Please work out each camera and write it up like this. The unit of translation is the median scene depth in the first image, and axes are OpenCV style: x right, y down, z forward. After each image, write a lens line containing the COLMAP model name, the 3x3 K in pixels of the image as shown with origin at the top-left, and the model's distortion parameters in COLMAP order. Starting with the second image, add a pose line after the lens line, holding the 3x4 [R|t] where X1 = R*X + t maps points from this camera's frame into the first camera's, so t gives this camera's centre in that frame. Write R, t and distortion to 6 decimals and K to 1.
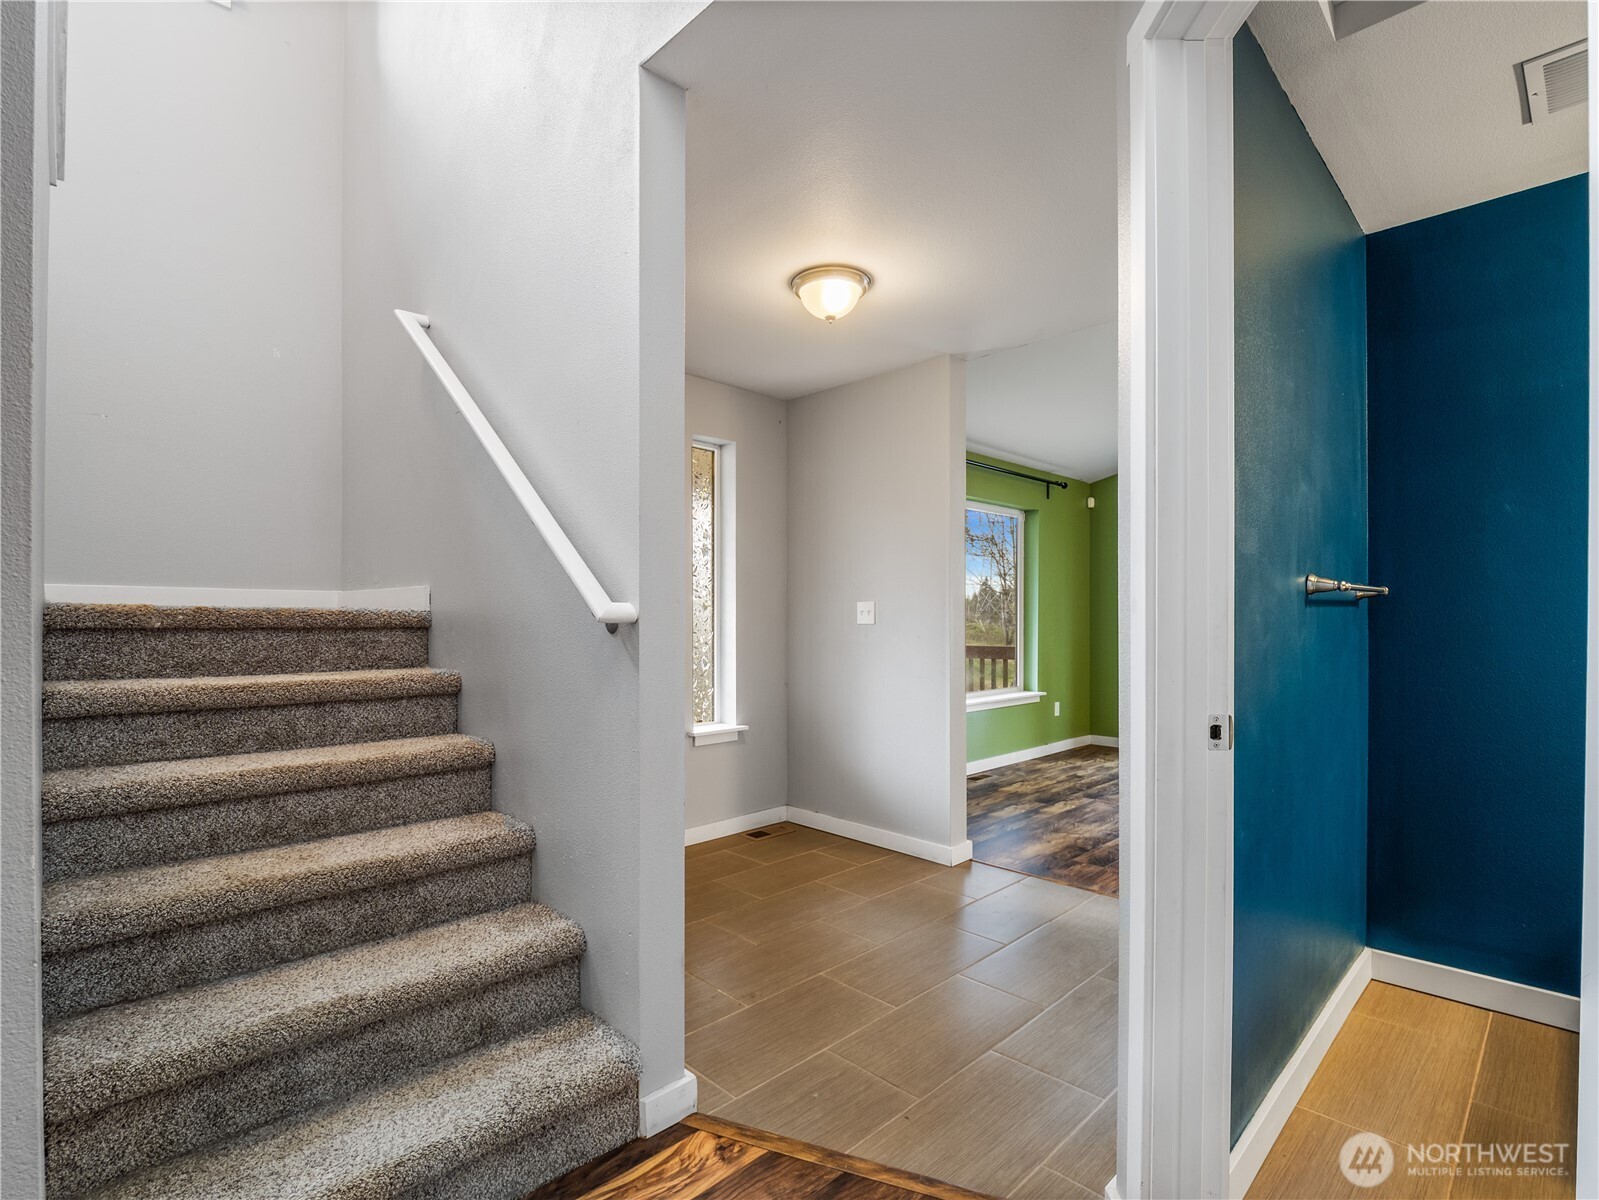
lens RADIAL K [[779.5, 0, 793.4], [0, 779.5, 615.1], [0, 0, 1]] dist [-0.017376, -0.000518]
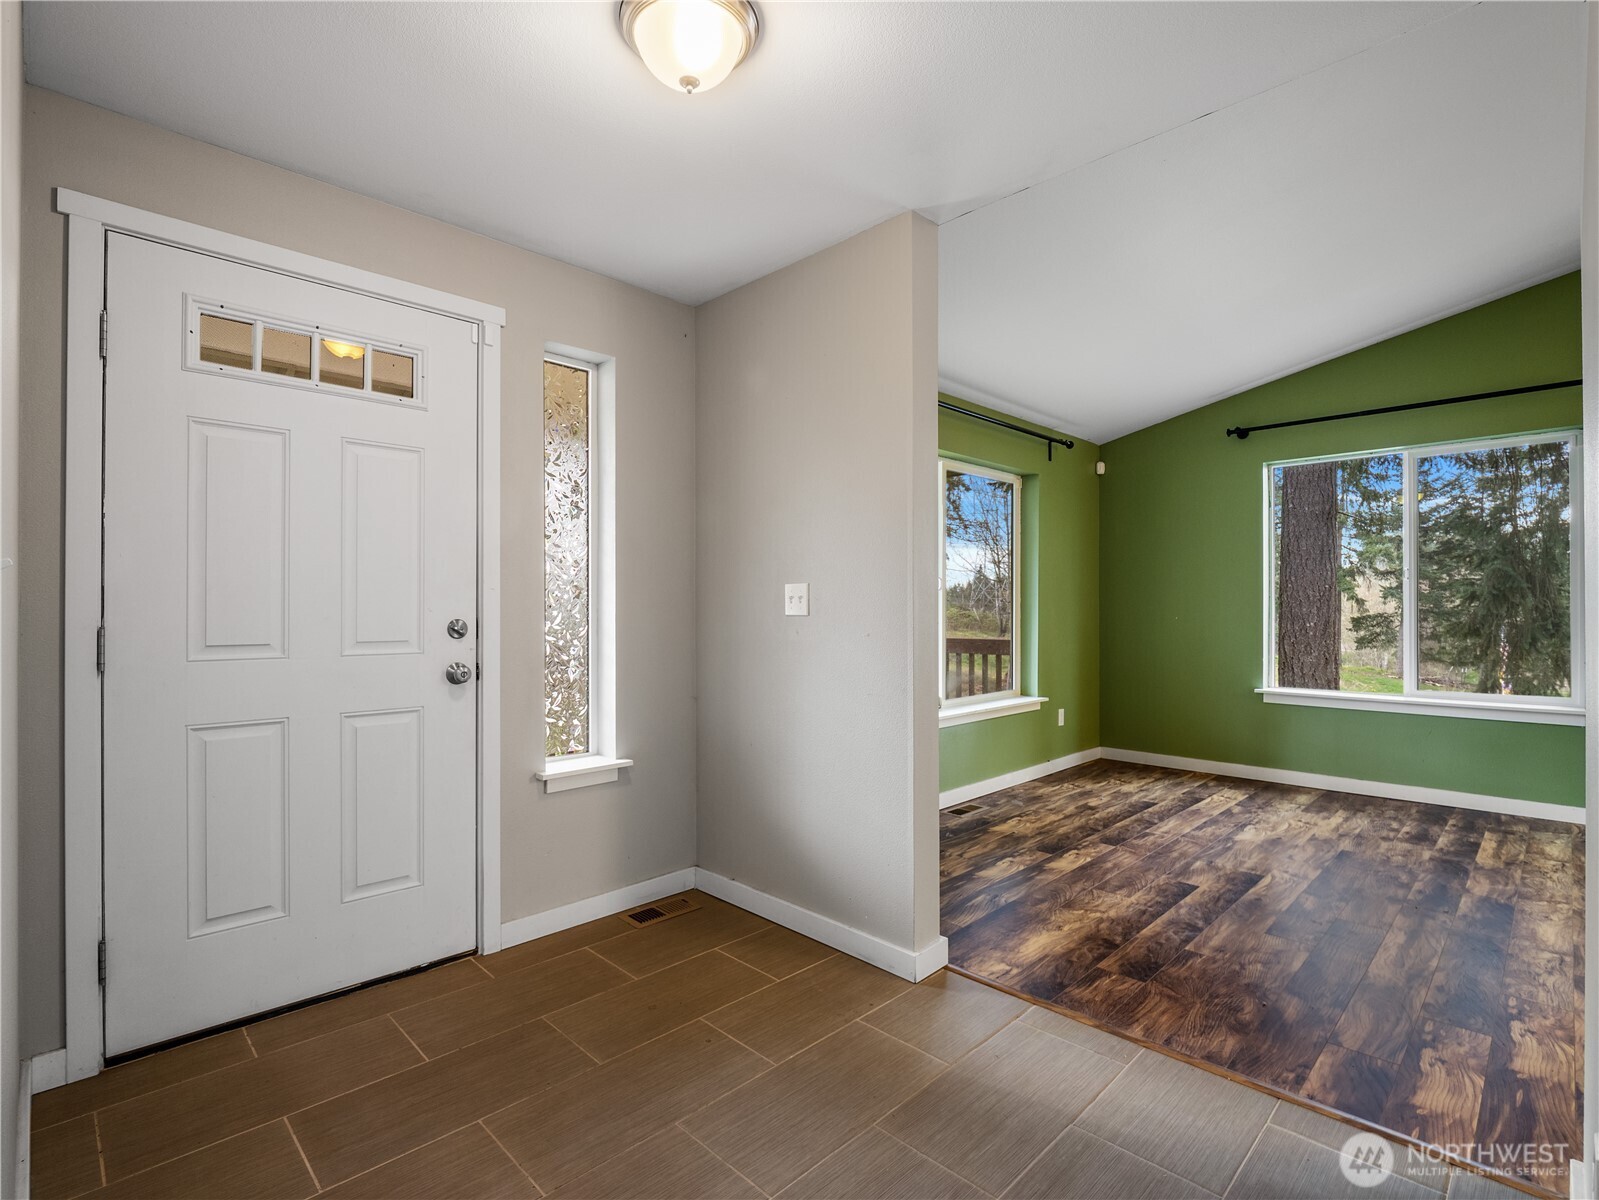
lens RADIAL K [[779.5, 0, 801.5], [0, 779.5, 596.4], [0, 0, 1]] dist [-0.017376, -0.000518]
pose [[0.999864, 0.000788, 0.016462, 0.077448], [-0.000642, 0.999960, -0.008871, 0.000649], [-0.016469, 0.008860, 0.999825, 0.275574]]
